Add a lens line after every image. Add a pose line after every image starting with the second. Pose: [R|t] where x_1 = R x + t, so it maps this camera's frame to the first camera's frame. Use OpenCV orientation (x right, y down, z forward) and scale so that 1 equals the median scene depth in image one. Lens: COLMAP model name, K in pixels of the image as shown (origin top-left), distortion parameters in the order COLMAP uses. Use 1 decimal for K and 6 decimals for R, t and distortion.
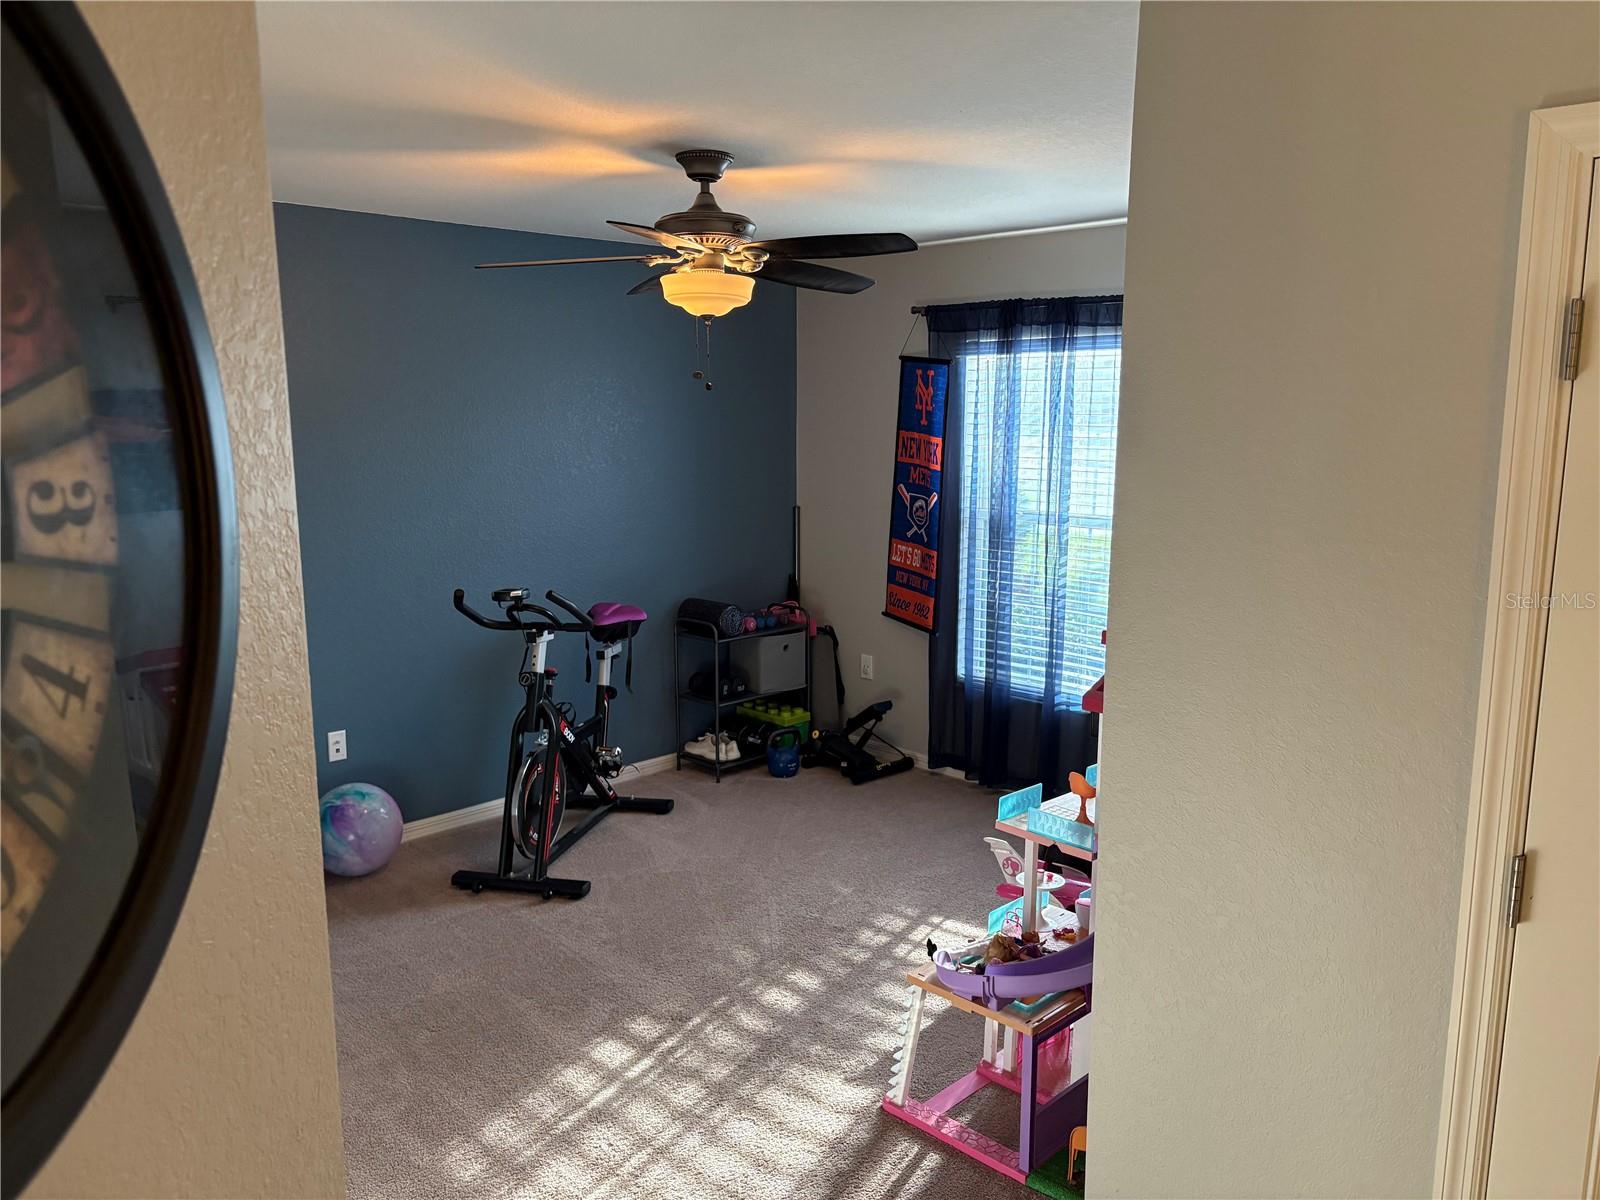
lens RADIAL K [[1223.5, 0, 797.2], [0, 1223.5, 604.8], [0, 0, 1]] dist [0.047005, -0.047010]
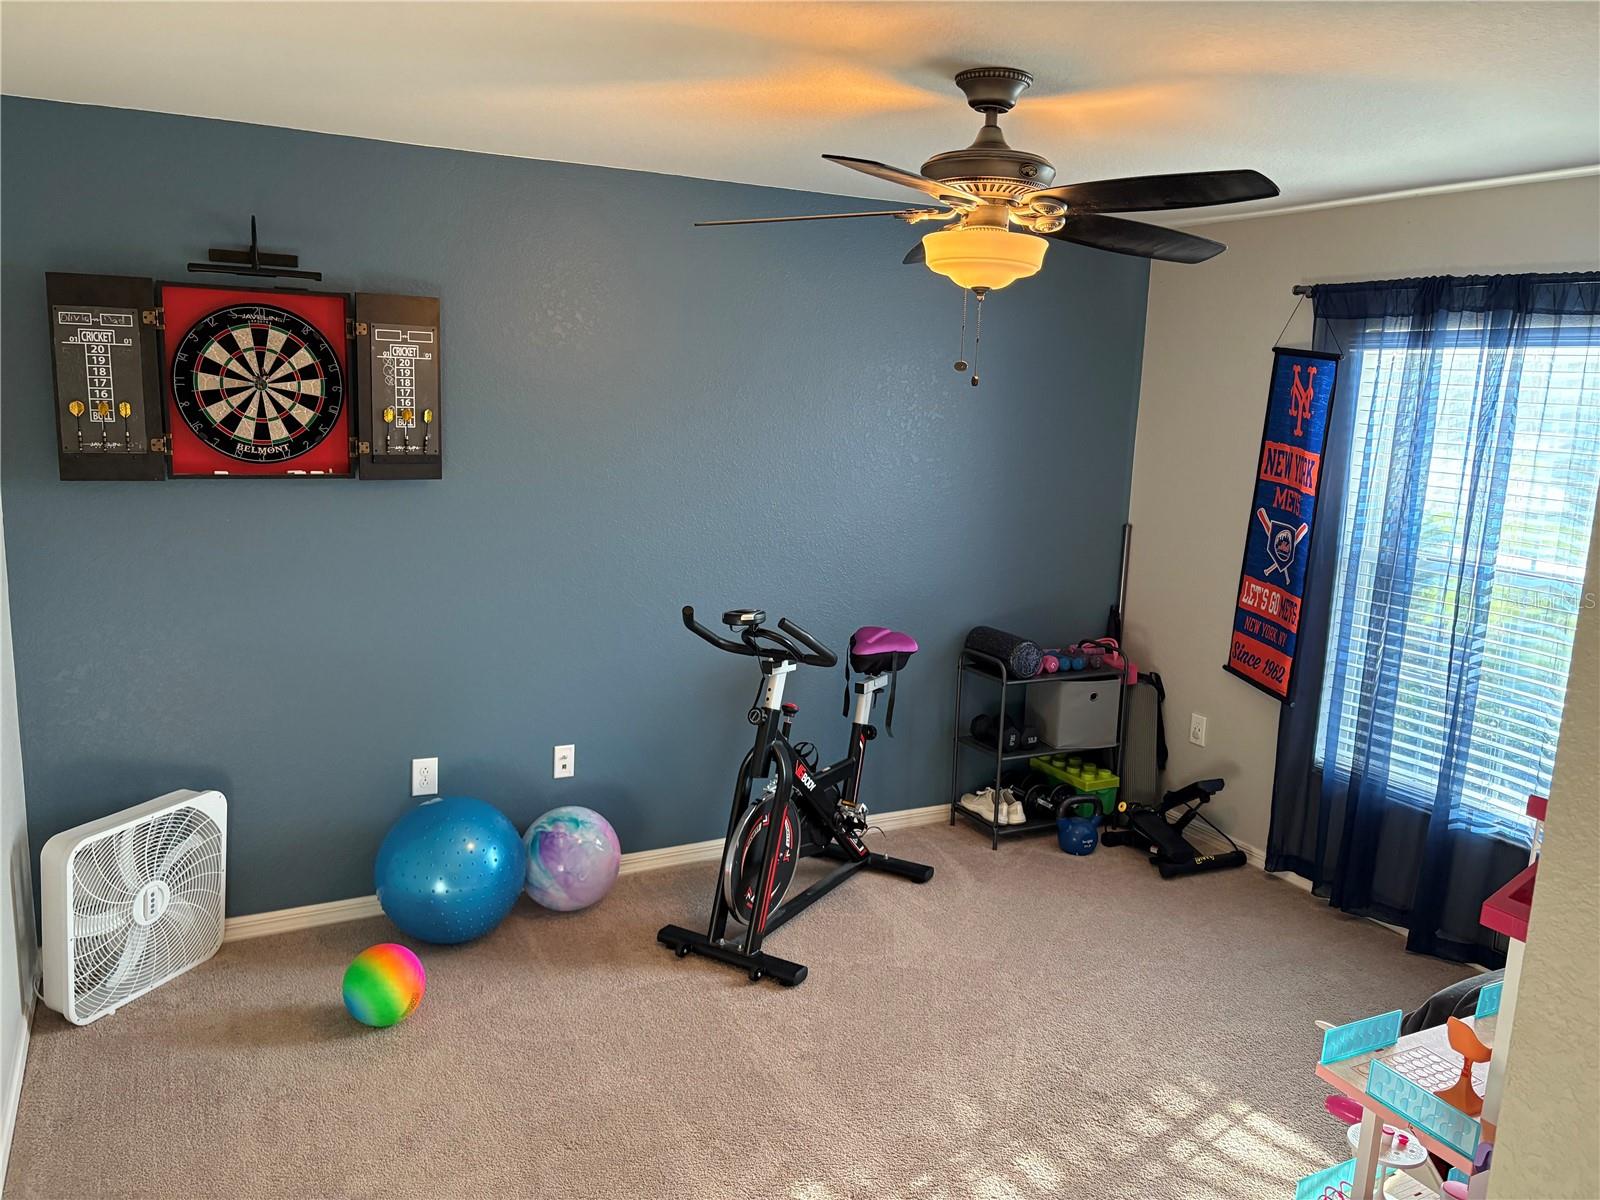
lens RADIAL K [[1223.5, 0, 796.8], [0, 1223.5, 595.2], [0, 0, 1]] dist [0.047005, -0.047010]
pose [[0.952686, 0.086573, -0.291368, 0.040209], [-0.085409, 0.996205, 0.016736, -0.034339], [0.291711, 0.008942, 0.956465, 0.167552]]
